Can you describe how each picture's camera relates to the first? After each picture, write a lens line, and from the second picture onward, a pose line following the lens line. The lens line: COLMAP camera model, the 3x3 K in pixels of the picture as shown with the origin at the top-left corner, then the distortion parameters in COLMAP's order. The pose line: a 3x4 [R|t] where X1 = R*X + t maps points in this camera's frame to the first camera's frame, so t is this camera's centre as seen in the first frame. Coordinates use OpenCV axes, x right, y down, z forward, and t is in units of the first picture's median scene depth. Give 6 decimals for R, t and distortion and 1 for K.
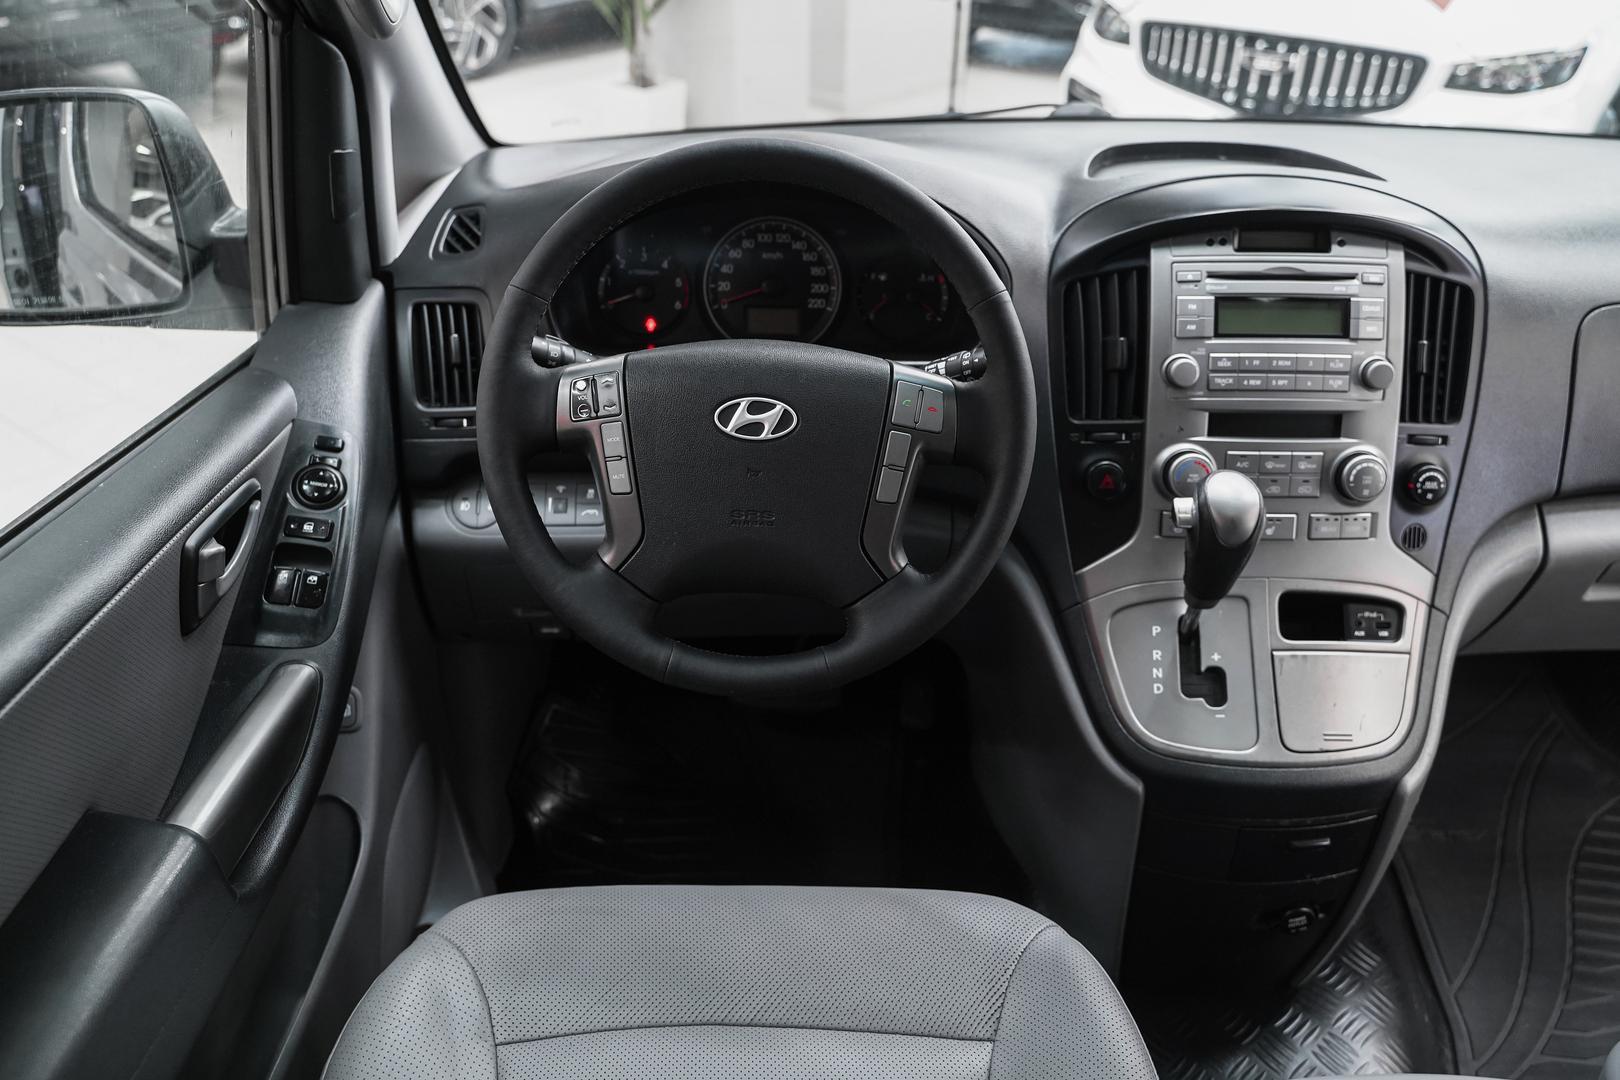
lens RADIAL K [[1299.6, 0, 816.4], [0, 1299.6, 540.3], [0, 0, 1]] dist [0.000143, -0.000041]
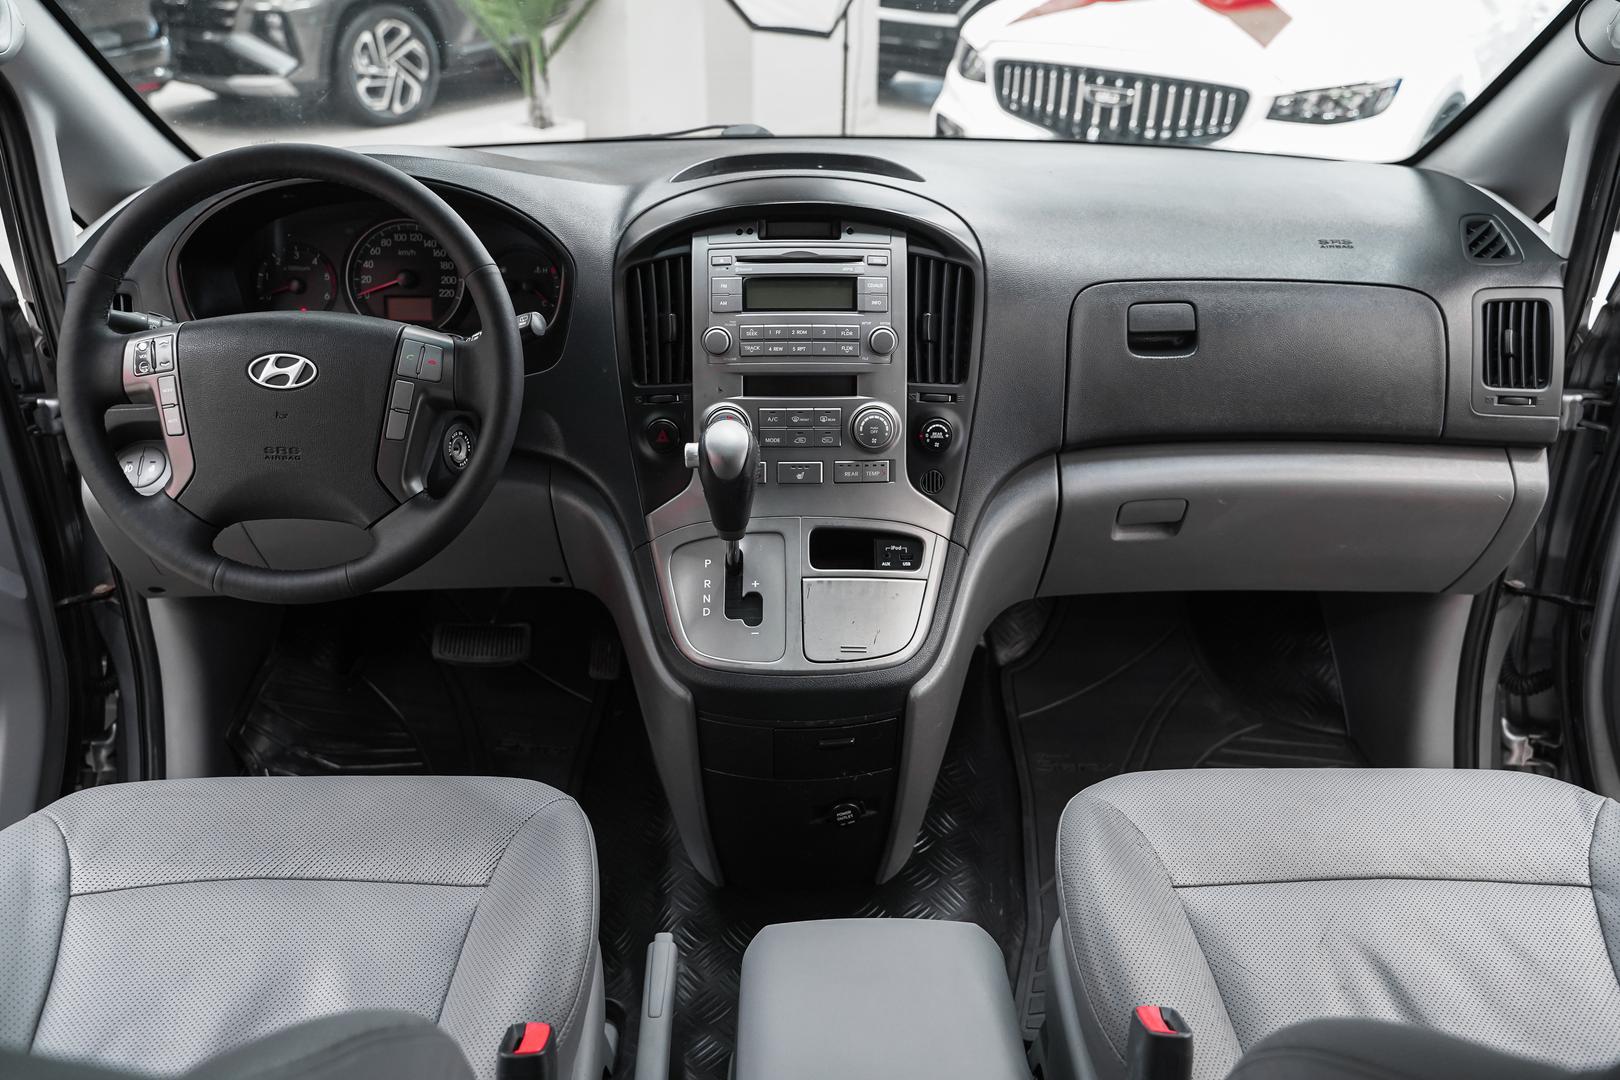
lens RADIAL K [[1301.5, 0, 810.0], [0, 1301.5, 540.0], [0, 0, 1]] dist [-0.005689, 0.002442]
pose [[0.999833, -0.014360, 0.011336, 0.344277], [0.014705, 0.999411, -0.031006, 0.087232], [-0.010884, 0.031167, 0.999455, -0.172403]]
